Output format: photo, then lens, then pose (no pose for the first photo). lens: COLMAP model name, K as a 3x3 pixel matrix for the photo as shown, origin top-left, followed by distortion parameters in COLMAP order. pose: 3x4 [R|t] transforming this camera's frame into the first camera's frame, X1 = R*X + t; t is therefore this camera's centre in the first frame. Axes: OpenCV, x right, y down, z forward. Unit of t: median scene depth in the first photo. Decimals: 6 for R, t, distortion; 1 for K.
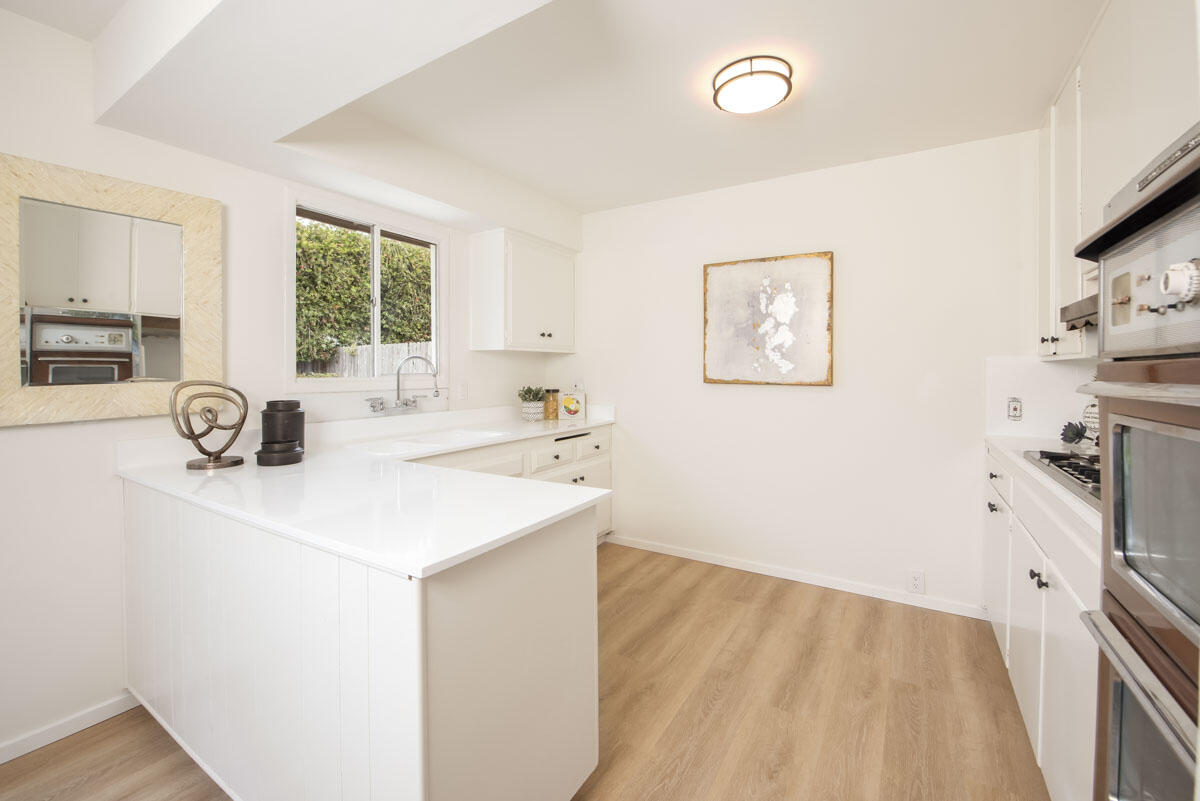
lens RADIAL K [[485.5, 0, 615.0], [0, 485.5, 374.6], [0, 0, 1]] dist [-0.021118, -0.000264]
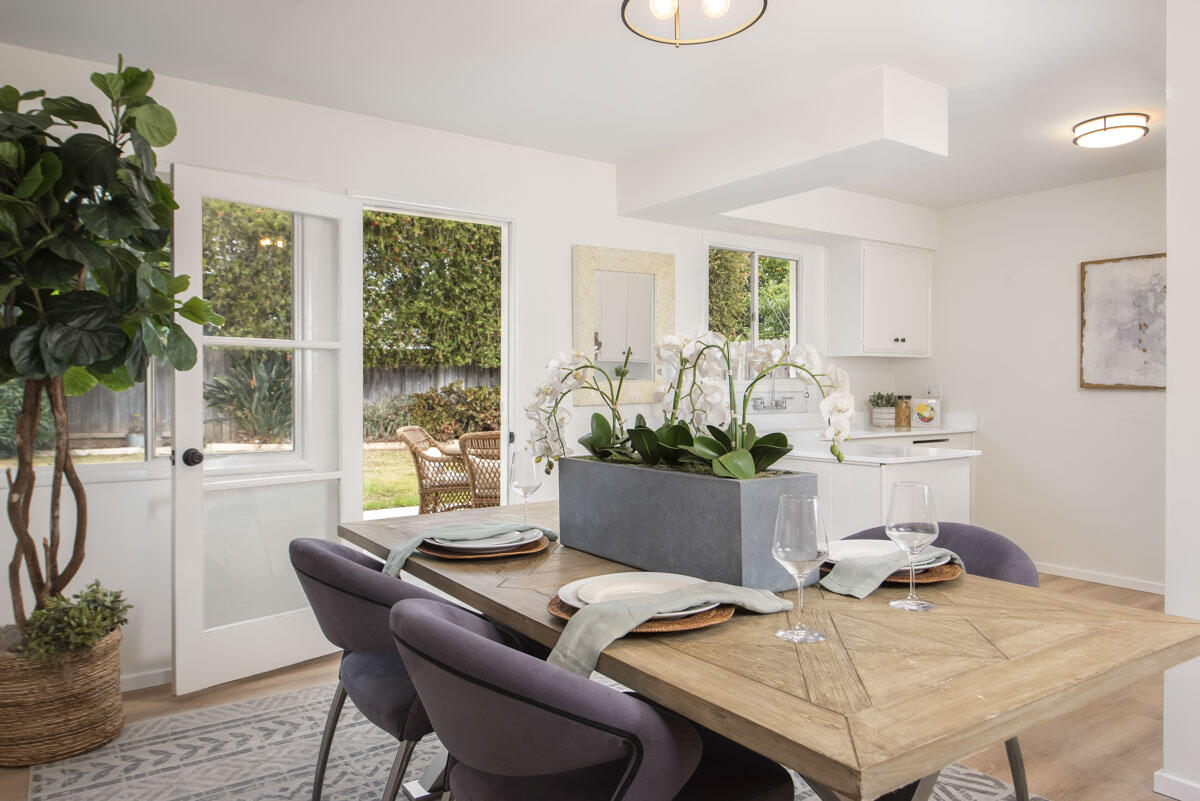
lens RADIAL K [[806.2, 0, 604.7], [0, 806.2, 388.3], [0, 0, 1]] dist [-0.004364, 0.002894]
pose [[0.914636, 0.003067, -0.404266, -0.031036], [-0.005122, 0.999979, -0.004002, 0.029739], [0.404245, 0.005730, 0.914633, -0.833119]]
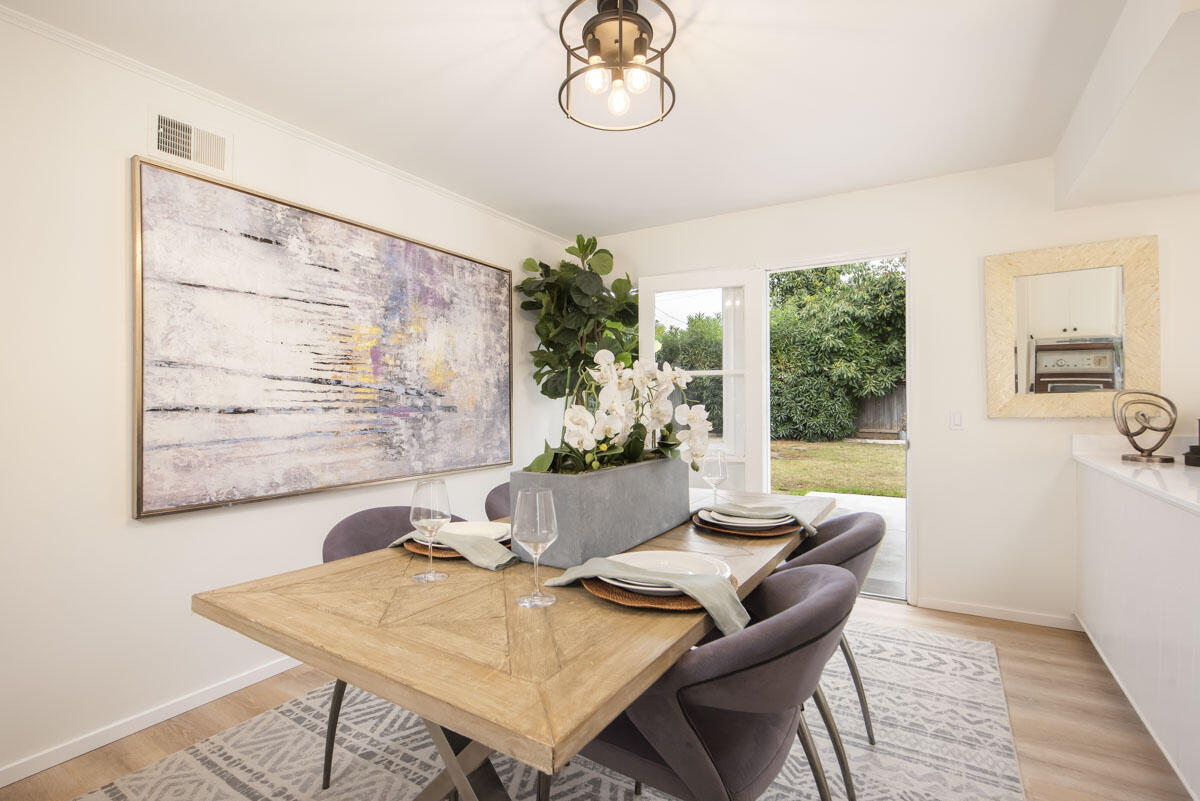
lens RADIAL K [[560.3, 0, 595.2], [0, 560.3, 406.3], [0, 0, 1]] dist [-0.014513, -0.001764]
pose [[-0.011241, 0.012763, -0.999855, 0.341143], [-0.000551, 0.999918, 0.012770, 0.022134], [0.999937, 0.000694, -0.011233, -0.226258]]
